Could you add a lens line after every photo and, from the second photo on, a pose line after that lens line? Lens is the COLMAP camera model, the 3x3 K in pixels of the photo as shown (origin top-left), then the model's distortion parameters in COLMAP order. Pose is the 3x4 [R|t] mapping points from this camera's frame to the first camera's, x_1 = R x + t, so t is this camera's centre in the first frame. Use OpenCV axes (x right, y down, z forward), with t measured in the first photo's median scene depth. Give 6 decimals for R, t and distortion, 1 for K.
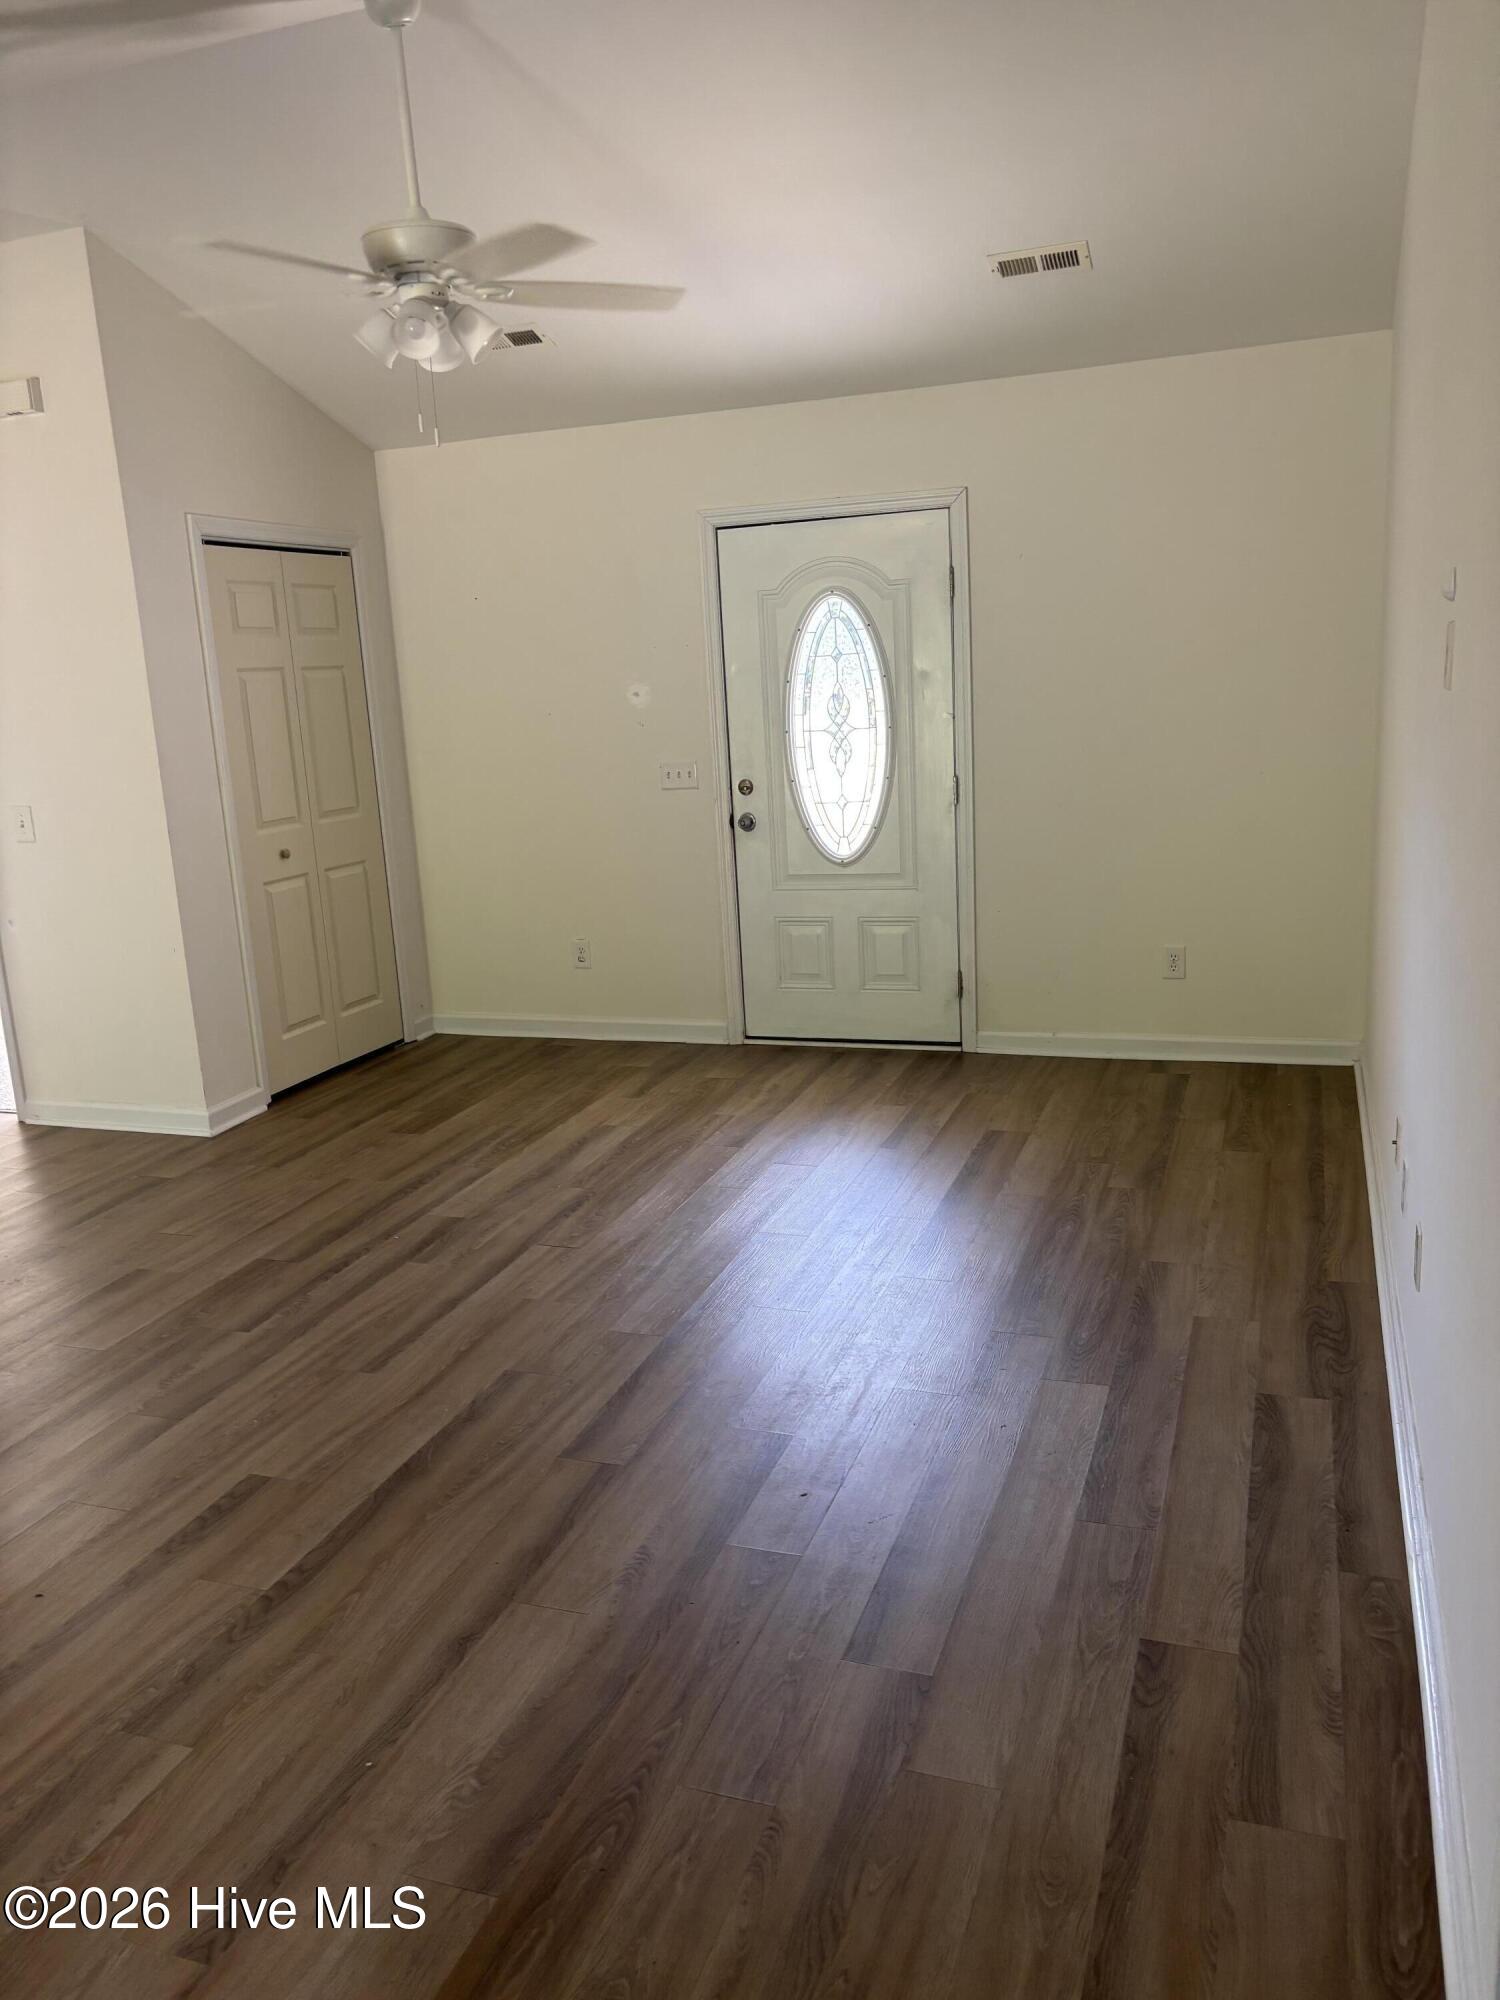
lens RADIAL K [[1526.6, 0, 754.6], [0, 1526.6, 1007.5], [0, 0, 1]] dist [0.039411, -0.043262]
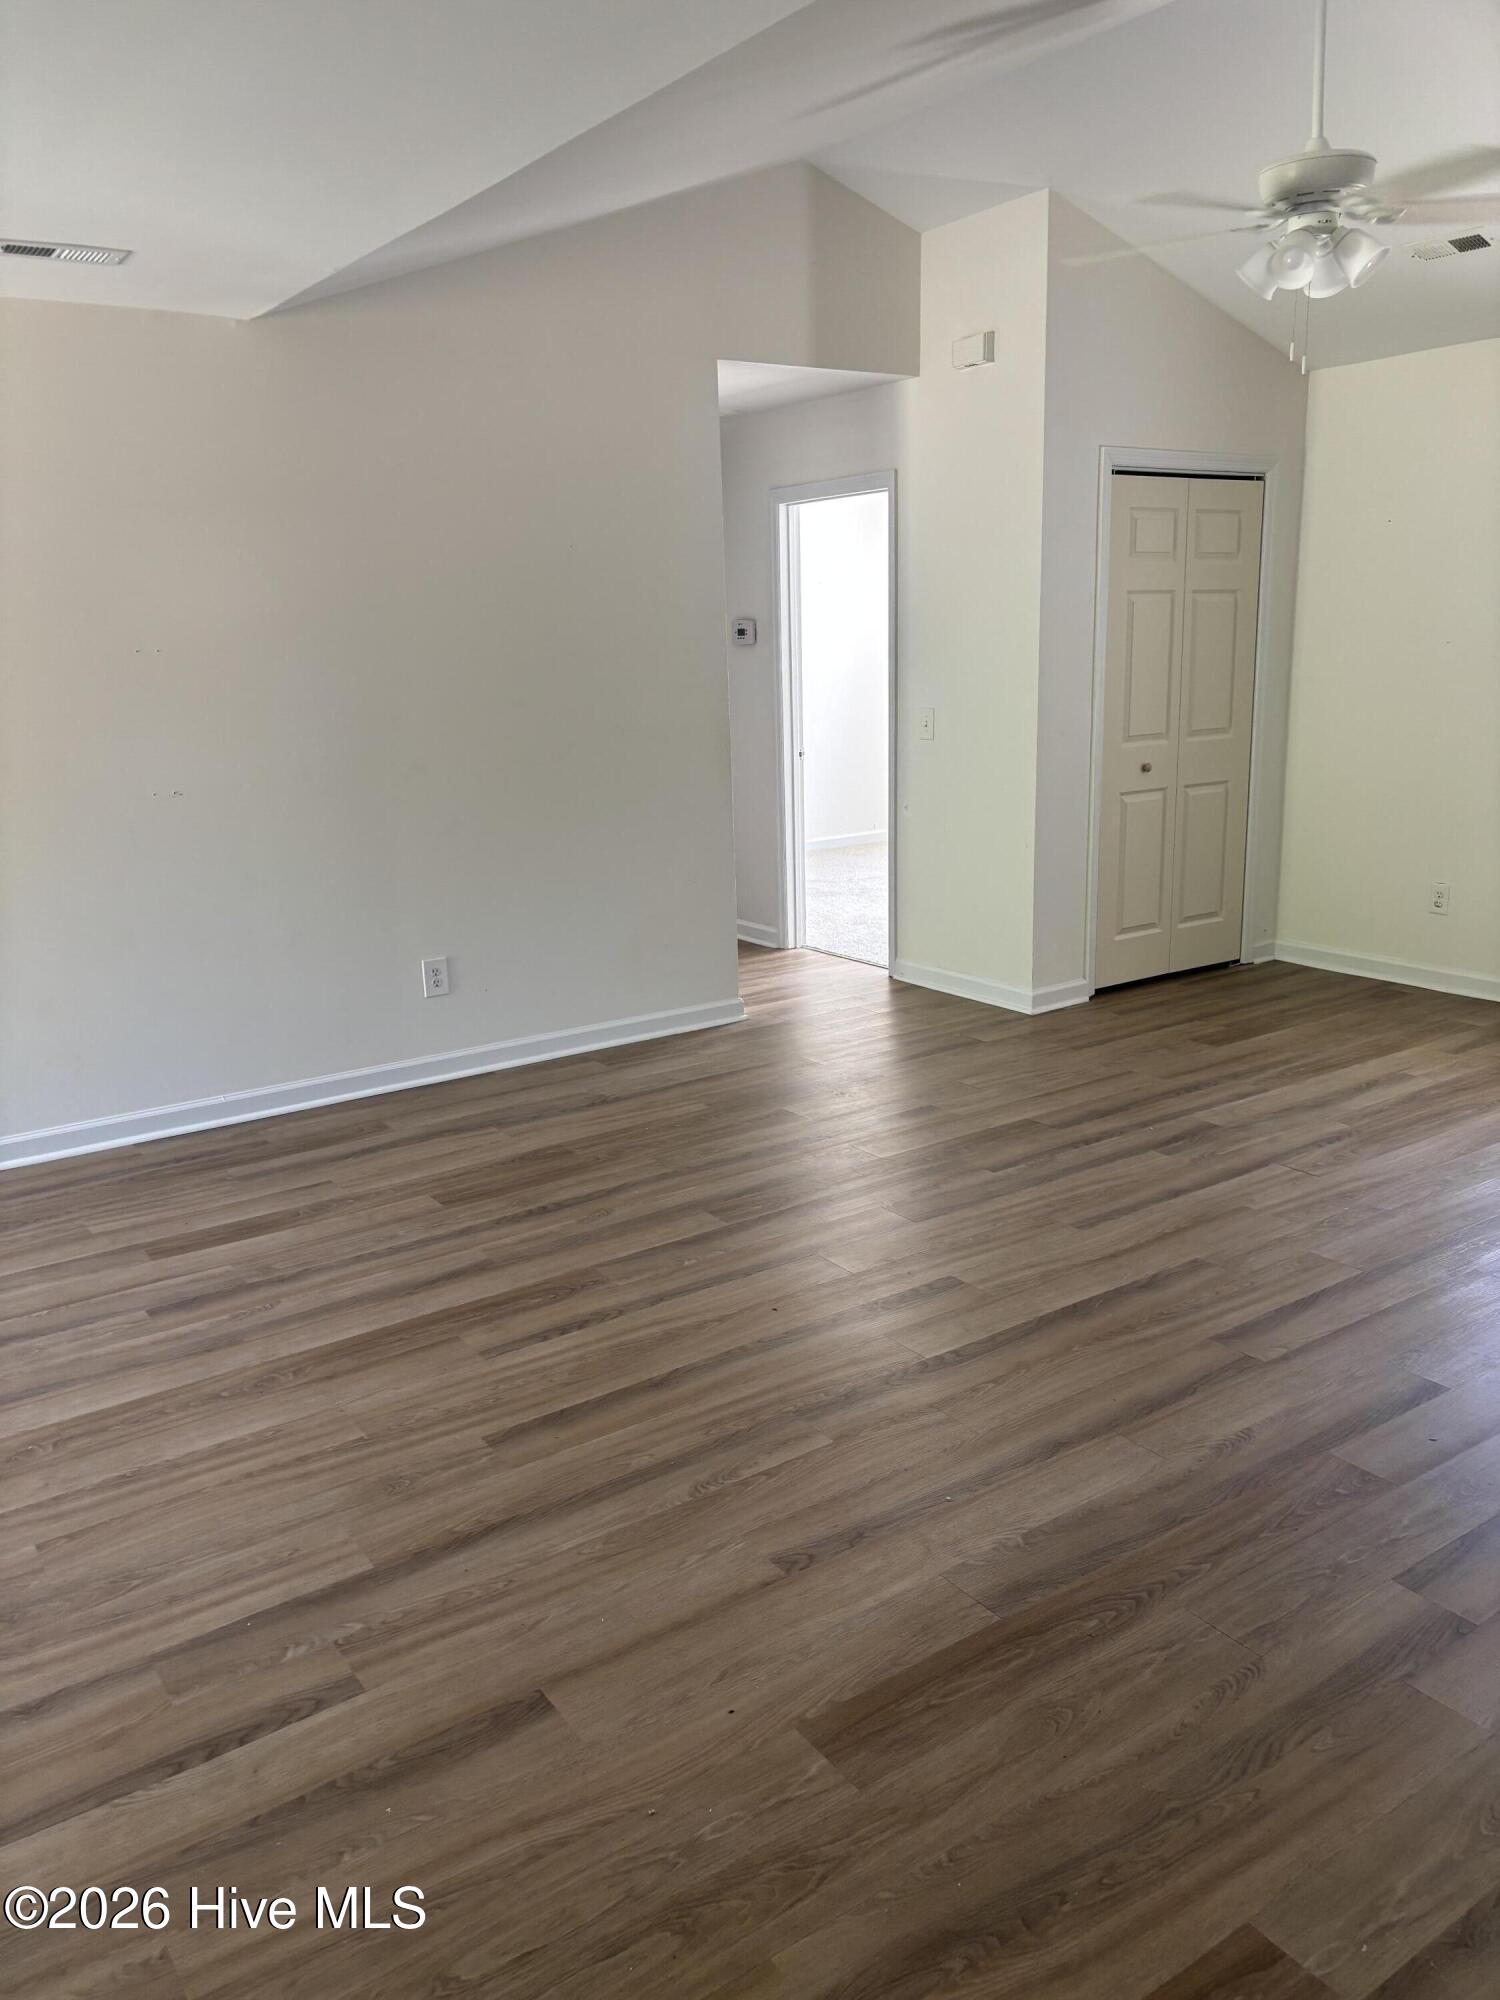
lens RADIAL K [[1521.4, 0, 746.9], [0, 1521.4, 1035.8], [0, 0, 1]] dist [-0.001841, 0.009076]
pose [[0.816371, 0.180141, -0.548714, 0.107332], [-0.142985, 0.983574, 0.110171, 0.008429], [0.559547, -0.011482, 0.828719, -0.046279]]
